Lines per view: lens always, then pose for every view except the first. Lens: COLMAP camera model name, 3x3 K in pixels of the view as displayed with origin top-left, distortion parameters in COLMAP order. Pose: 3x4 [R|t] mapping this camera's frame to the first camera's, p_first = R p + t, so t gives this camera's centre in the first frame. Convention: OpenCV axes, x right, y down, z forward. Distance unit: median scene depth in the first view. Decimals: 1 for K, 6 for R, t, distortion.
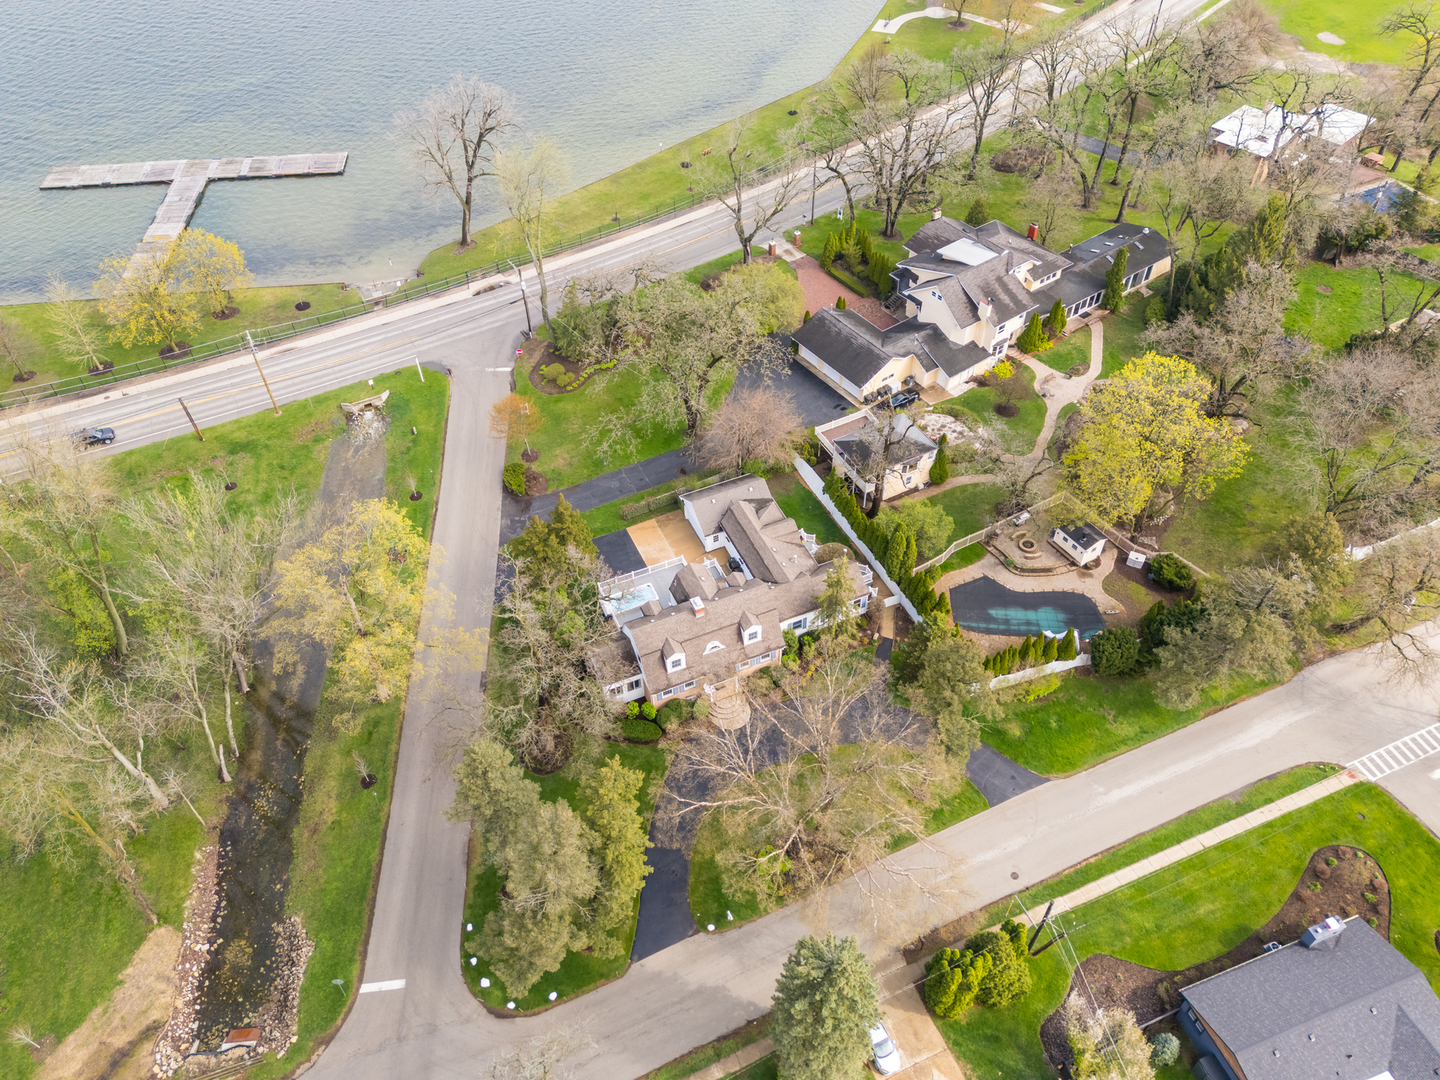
lens RADIAL K [[1063.5, 0, 720.0], [0, 1063.5, 540.0], [0, 0, 1]] dist [0.086435, -0.086565]
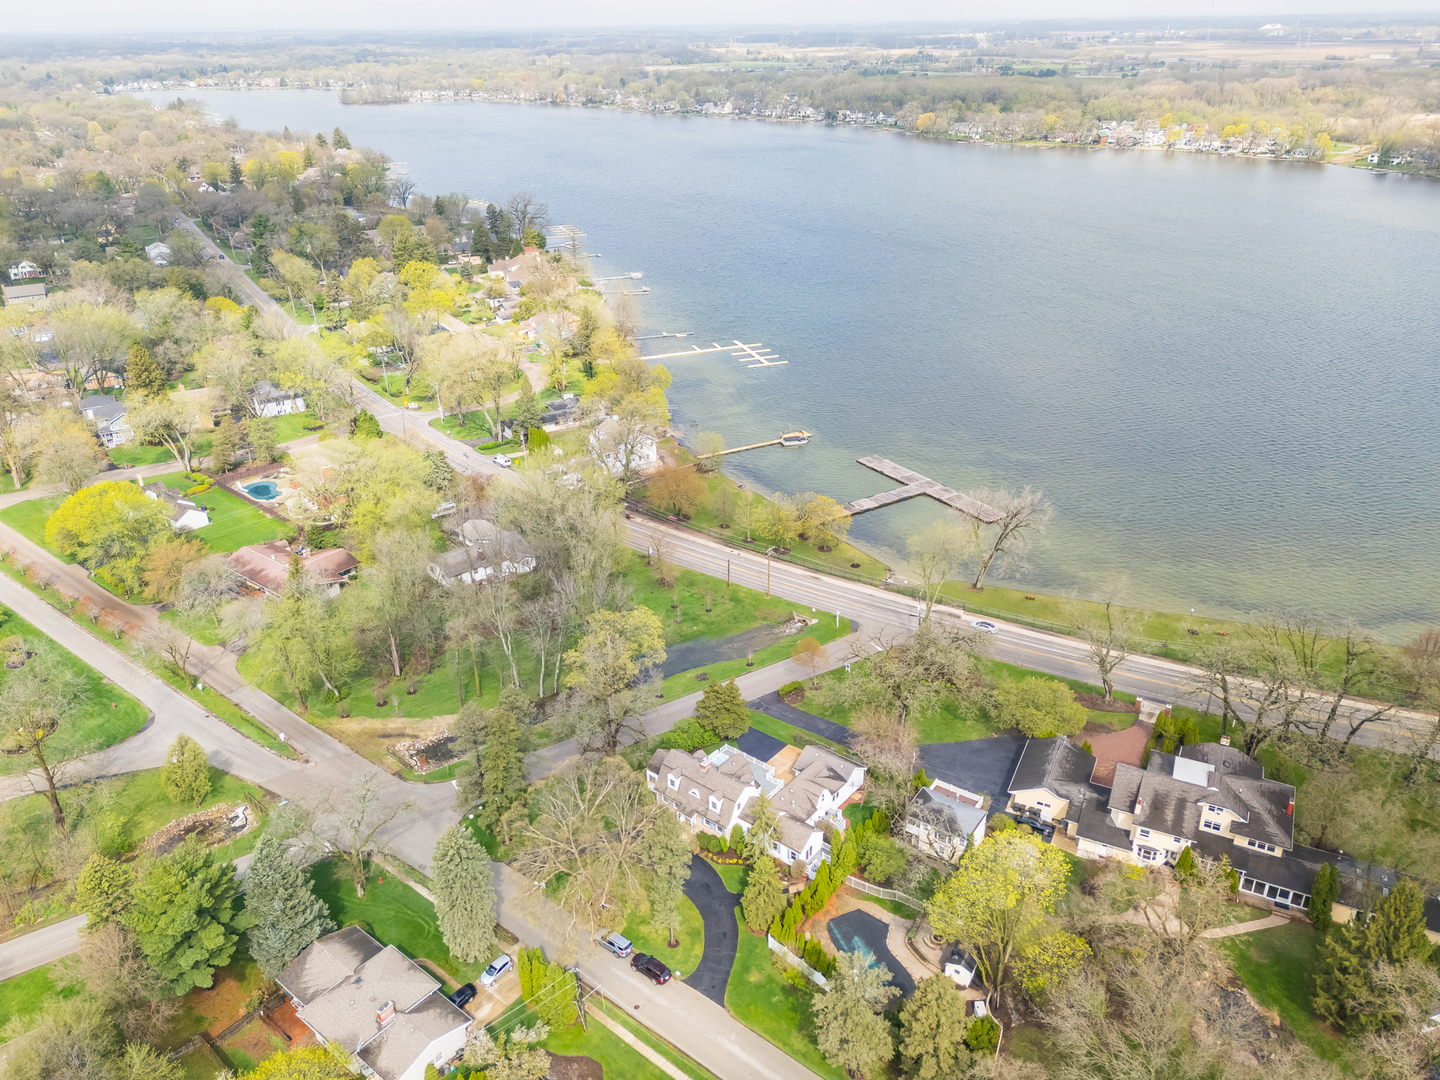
lens RADIAL K [[1060.5, 0, 720.0], [0, 1060.5, 540.0], [0, 0, 1]] dist [0.080591, -0.067903]
pose [[0.456377, 0.399362, -0.795129, 0.956824], [-0.636989, 0.770576, 0.021419, -0.207714], [0.621261, 0.496713, 0.606062, -0.072930]]
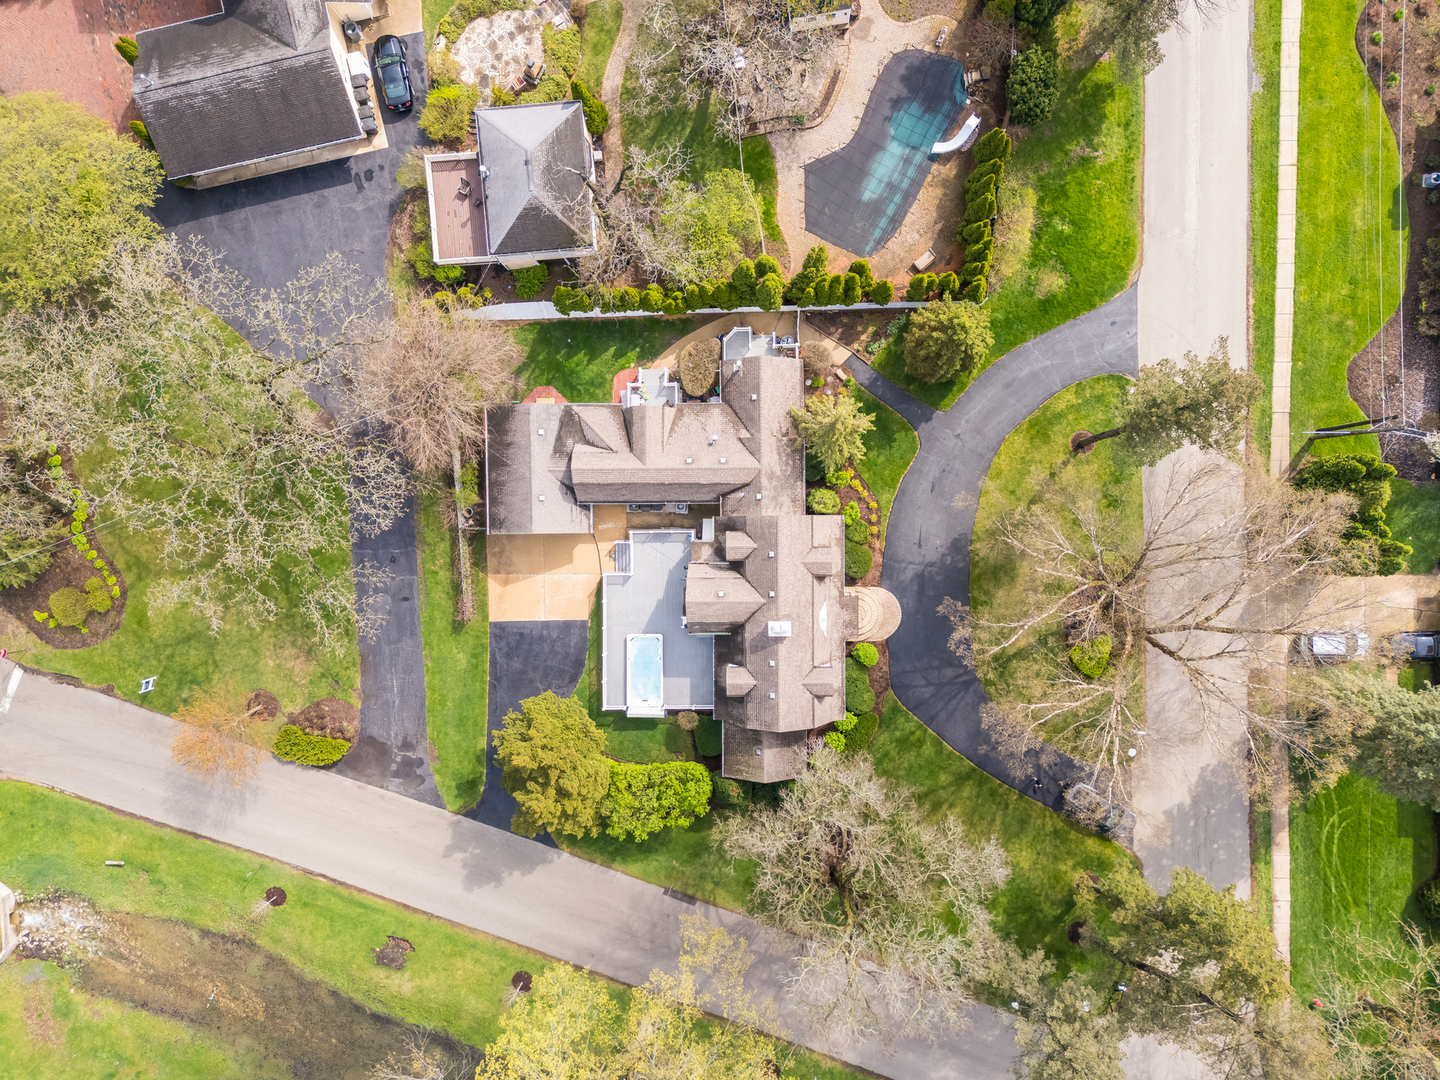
lens RADIAL K [[1063.5, 0, 720.0], [0, 1063.5, 540.0], [0, 0, 1]] dist [0.086435, -0.086565]
pose [[0.398560, -0.917113, -0.007239, 0.017923], [0.680560, 0.290449, 0.672664, -0.387822], [-0.614807, -0.273024, 0.739912, 0.473212]]
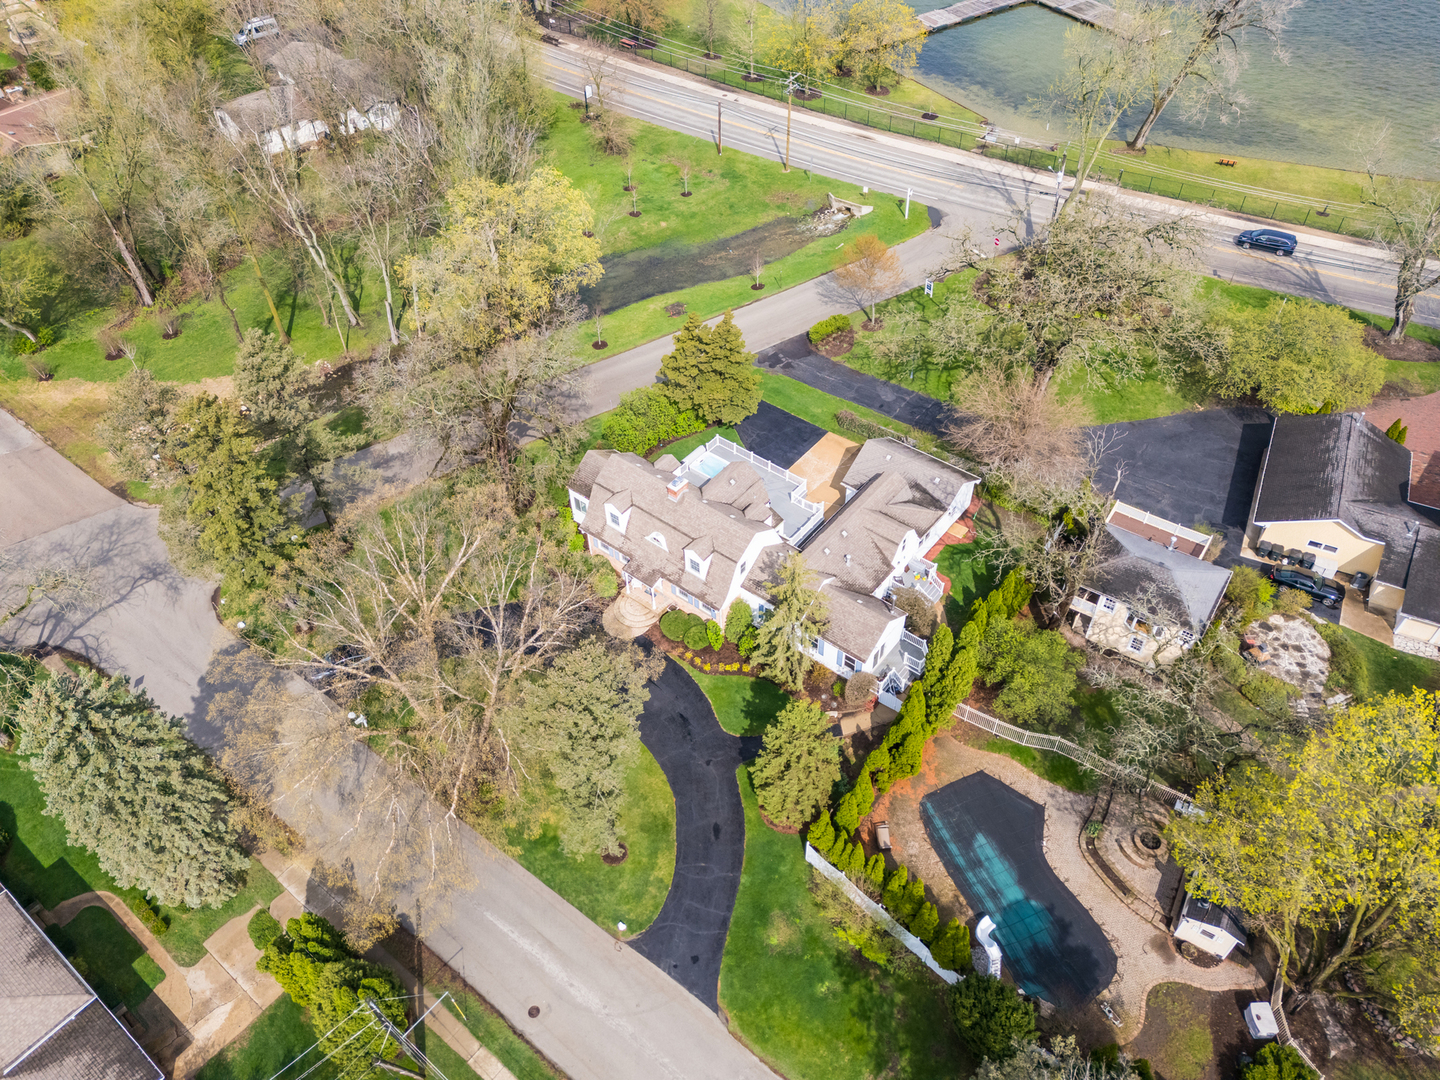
lens RADIAL K [[1063.5, 0, 720.0], [0, 1063.5, 540.0], [0, 0, 1]] dist [0.086435, -0.086565]
pose [[0.466287, 0.641258, -0.609397, 0.439298], [-0.631479, 0.723706, 0.278360, -0.130883], [0.619524, 0.255026, 0.742396, 0.394184]]
